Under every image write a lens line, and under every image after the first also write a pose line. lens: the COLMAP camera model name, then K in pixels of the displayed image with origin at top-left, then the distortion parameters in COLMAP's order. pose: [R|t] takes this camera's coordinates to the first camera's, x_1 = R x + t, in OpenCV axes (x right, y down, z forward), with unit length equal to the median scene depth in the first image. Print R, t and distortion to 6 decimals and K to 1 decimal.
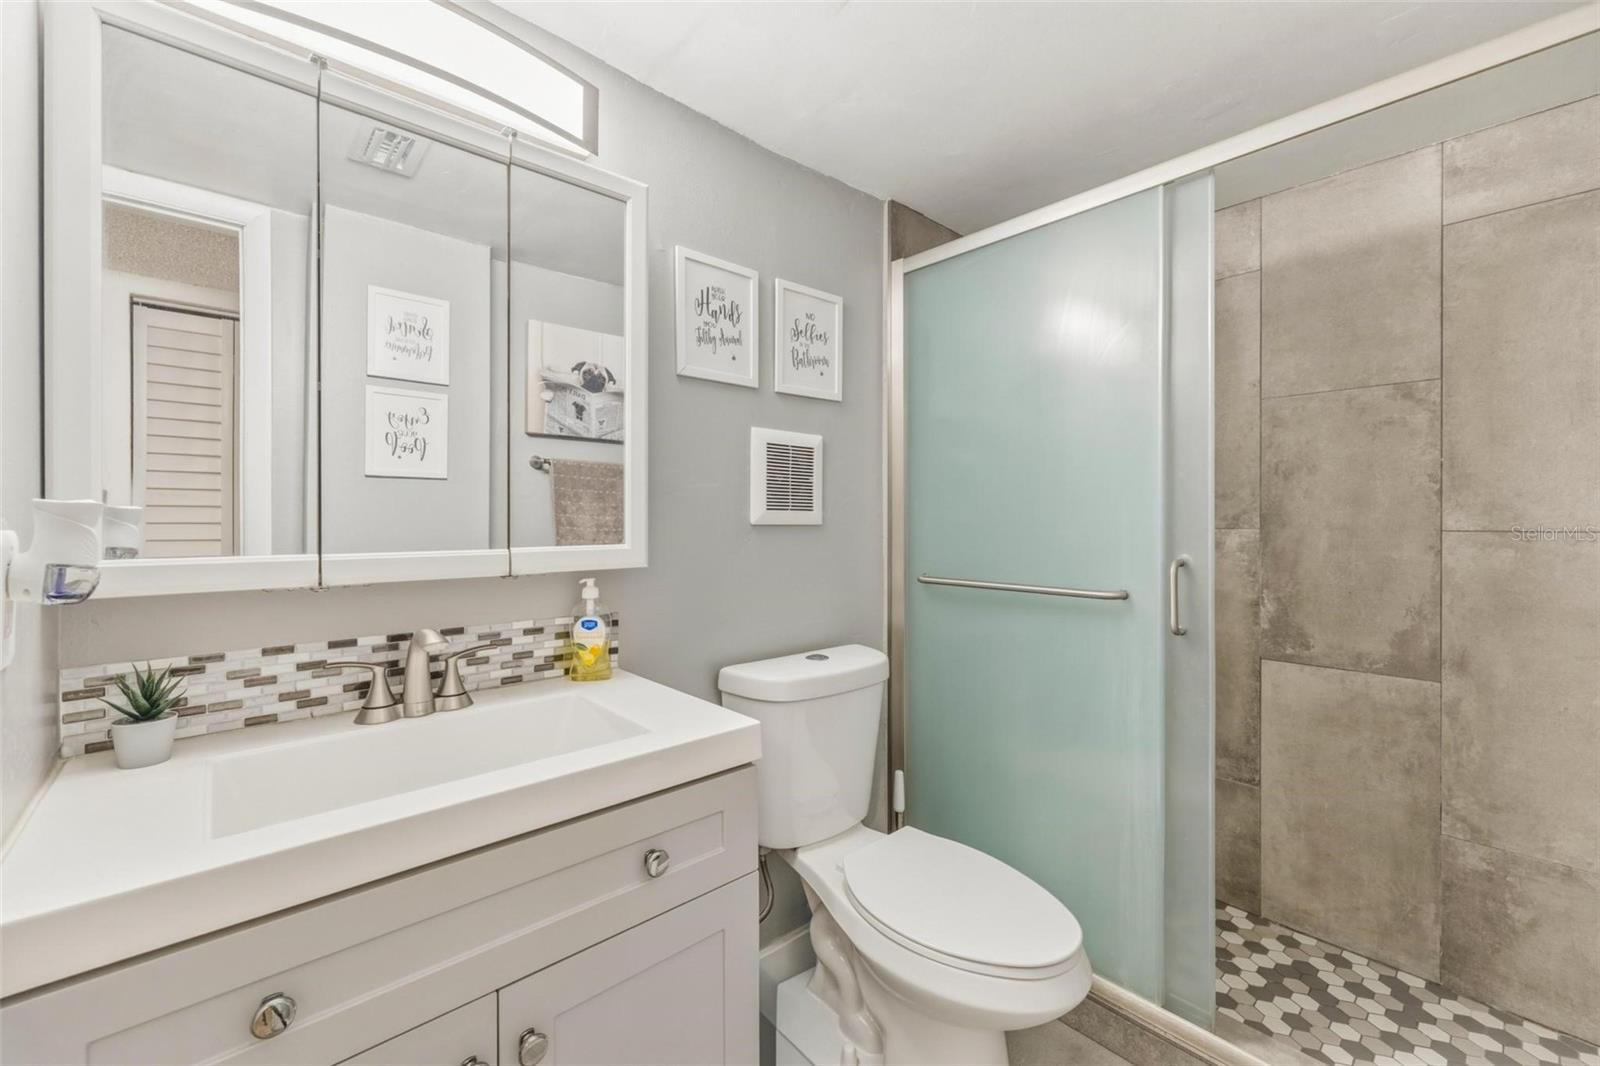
lens RADIAL K [[645.3, 0, 796.4], [0, 645.3, 529.8], [0, 0, 1]] dist [-0.001555, 0.000236]
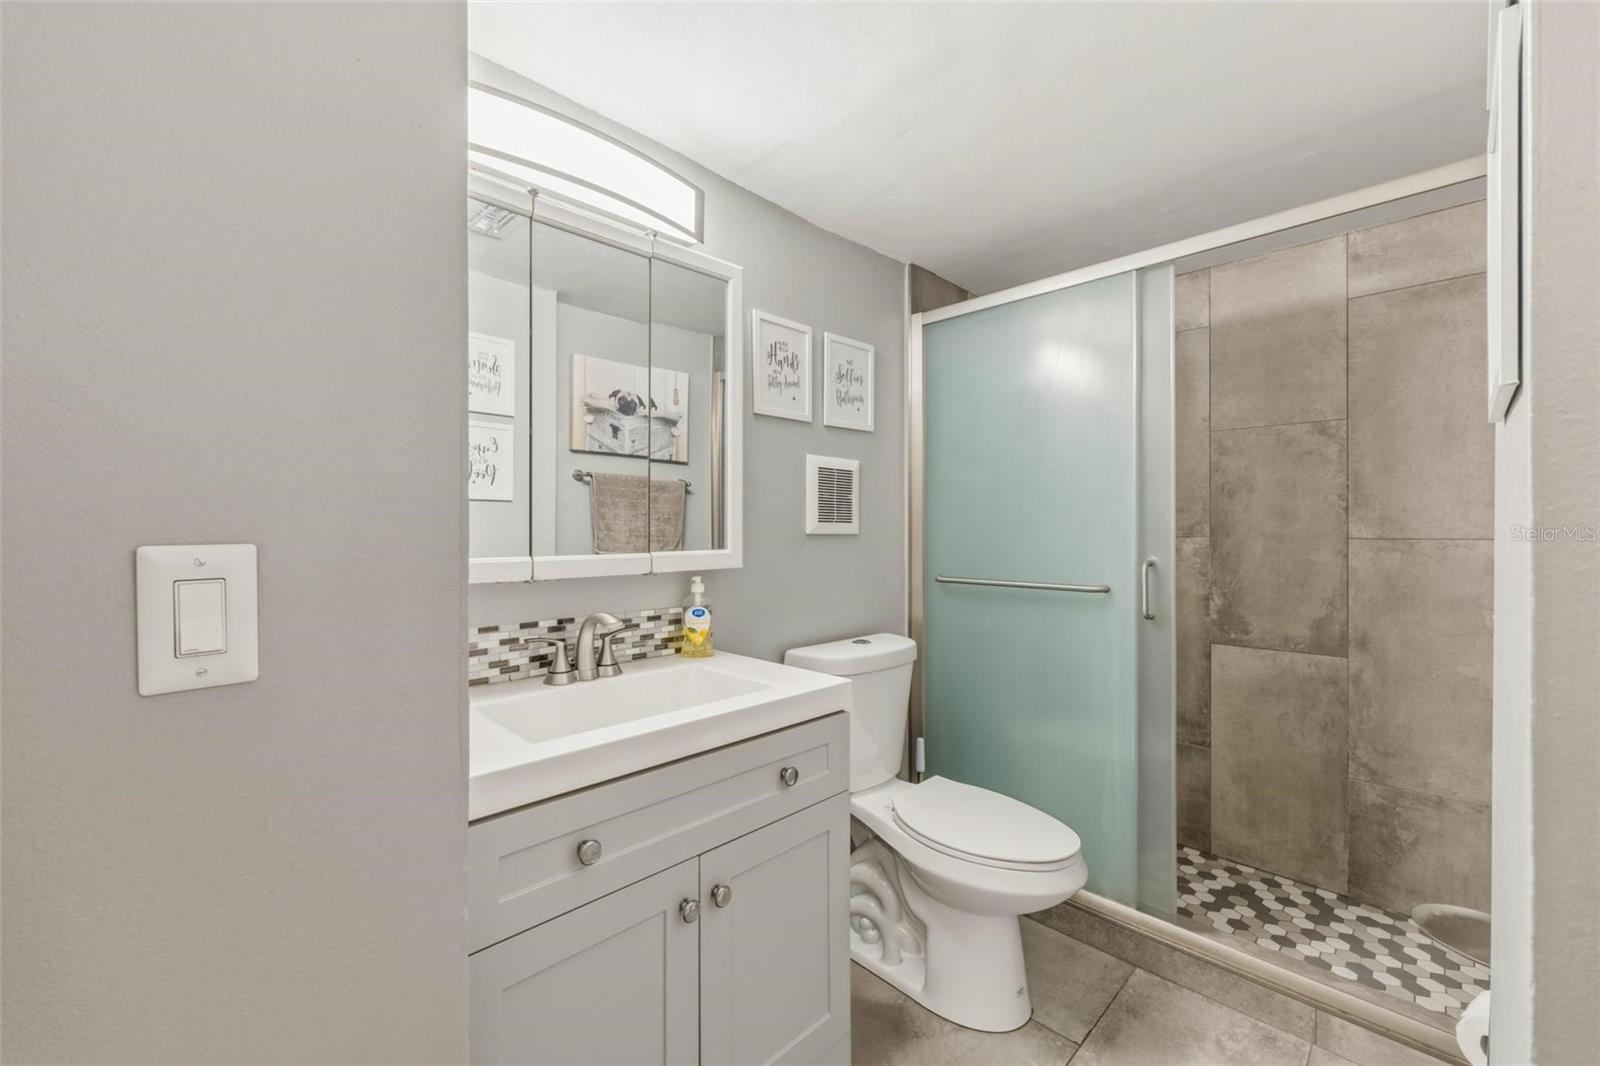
lens RADIAL K [[637.9, 0, 797.5], [0, 637.9, 538.9], [0, 0, 1]] dist [-0.001223, 0.000197]
pose [[0.998865, -0.001211, 0.047622, -0.146856], [0.001281, 0.999998, -0.001454, 0.002779], [-0.047620, 0.001513, 0.998864, -0.209123]]
